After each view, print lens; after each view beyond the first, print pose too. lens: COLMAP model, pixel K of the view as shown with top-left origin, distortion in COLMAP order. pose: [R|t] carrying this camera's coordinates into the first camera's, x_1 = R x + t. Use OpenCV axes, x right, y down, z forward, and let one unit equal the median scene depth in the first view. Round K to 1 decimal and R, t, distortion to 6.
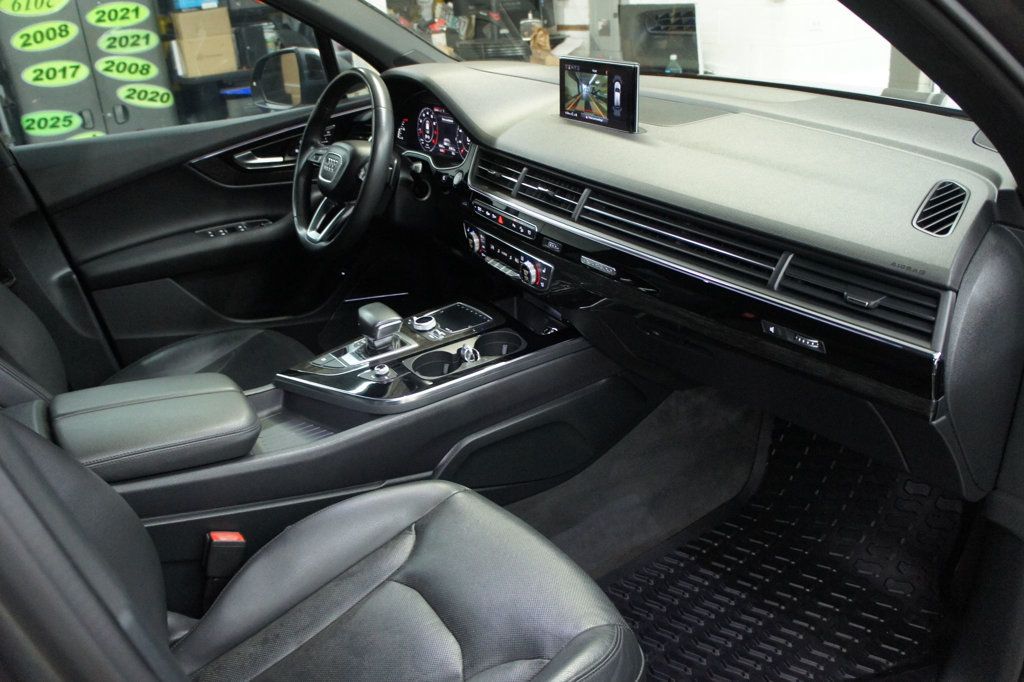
lens RADIAL K [[805.7, 0, 510.9], [0, 805.7, 334.5], [0, 0, 1]] dist [-0.188608, 0.145123]
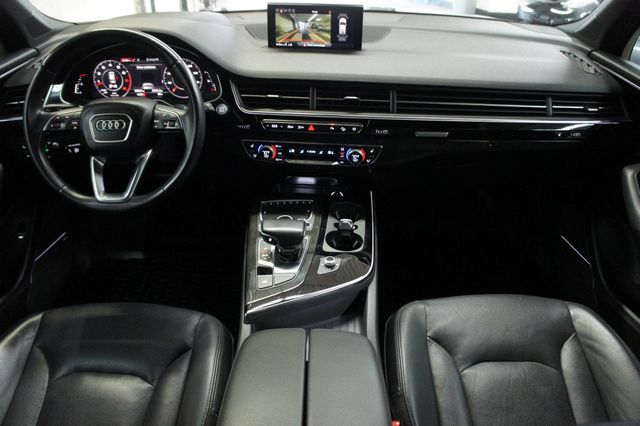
lens RADIAL K [[503.6, 0, 319.3], [0, 503.6, 208.9], [0, 0, 1]] dist [-0.188608, 0.145123]
pose [[0.551804, -0.365472, 0.749628, -0.584350], [0.304403, 0.925111, 0.226954, -0.173180], [-0.776435, 0.102955, 0.621731, 0.408474]]
